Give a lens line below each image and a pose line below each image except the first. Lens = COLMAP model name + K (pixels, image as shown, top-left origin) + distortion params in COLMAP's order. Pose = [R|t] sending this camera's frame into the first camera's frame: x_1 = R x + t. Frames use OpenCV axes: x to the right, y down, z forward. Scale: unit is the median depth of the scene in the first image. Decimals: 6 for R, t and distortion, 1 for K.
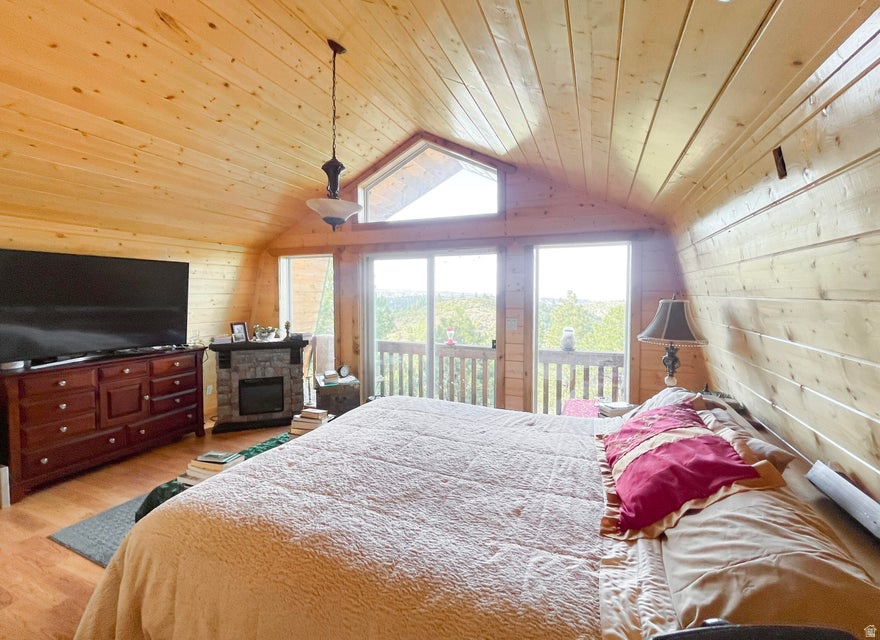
lens RADIAL K [[394.1, 0, 441.0], [0, 394.1, 308.4], [0, 0, 1]] dist [0.001453, 0.000118]
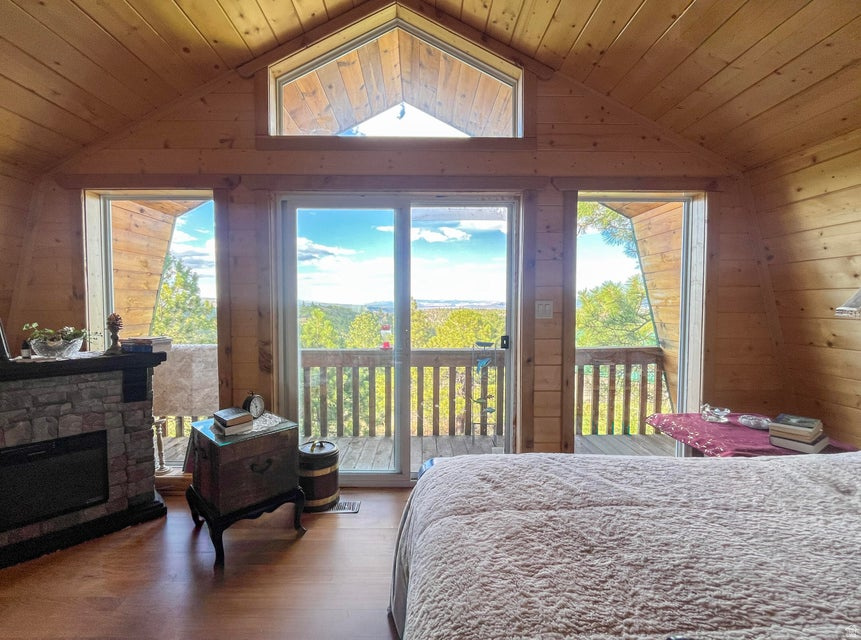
lens RADIAL K [[383.3, 0, 425.3], [0, 383.3, 317.8], [0, 0, 1]] dist [-0.001393, -0.000020]
pose [[0.920874, -0.018012, 0.389444, -0.257263], [0.017676, 0.999834, 0.004446, 0.047618], [-0.389460, 0.002790, 0.921039, 0.486461]]
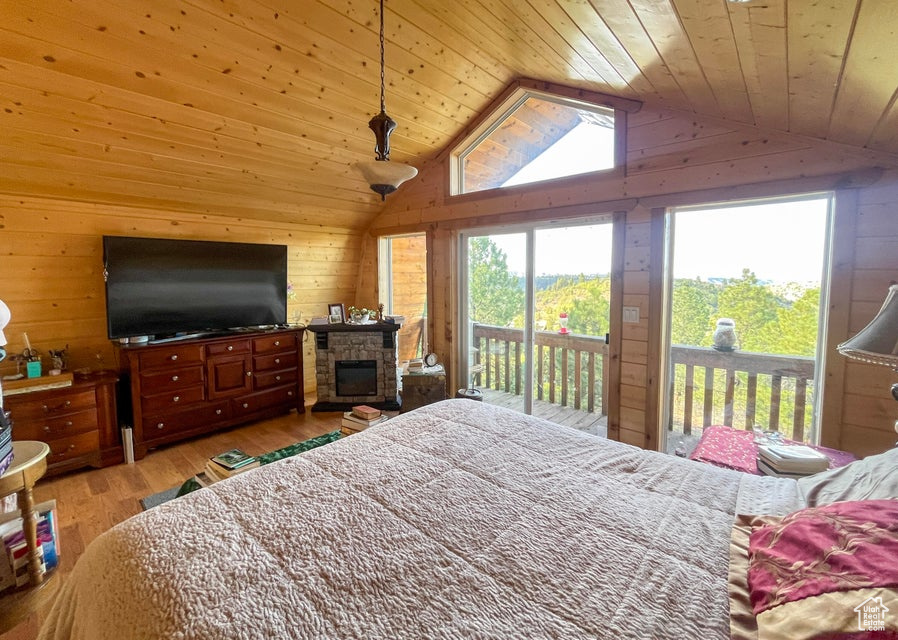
lens RADIAL K [[392.4, 0, 446.8], [0, 392.4, 301.7], [0, 0, 1]] dist [-0.000165, -0.000089]
pose [[0.943333, 0.018870, -0.331312, 0.094896], [-0.007539, 0.999343, 0.035451, -0.008689], [0.331763, -0.030945, 0.942855, 0.172745]]
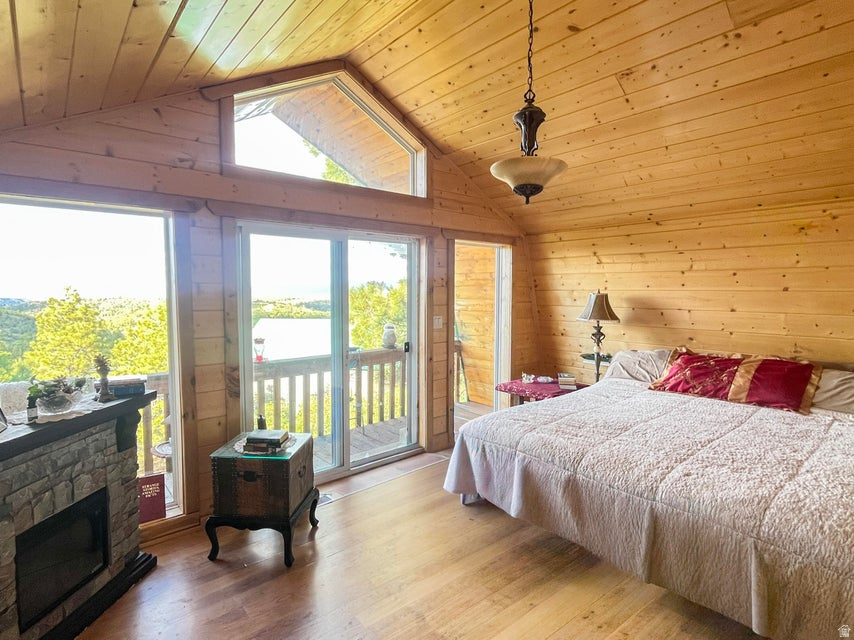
lens RADIAL K [[439.7, 0, 427.0], [0, 439.7, 320.0], [0, 0, 1]] dist [-0.002492, -0.000585]
pose [[0.454899, -0.065259, 0.888149, -0.757691], [0.036807, 0.997837, 0.054467, -0.022406], [-0.889782, 0.007913, 0.456317, 0.550571]]
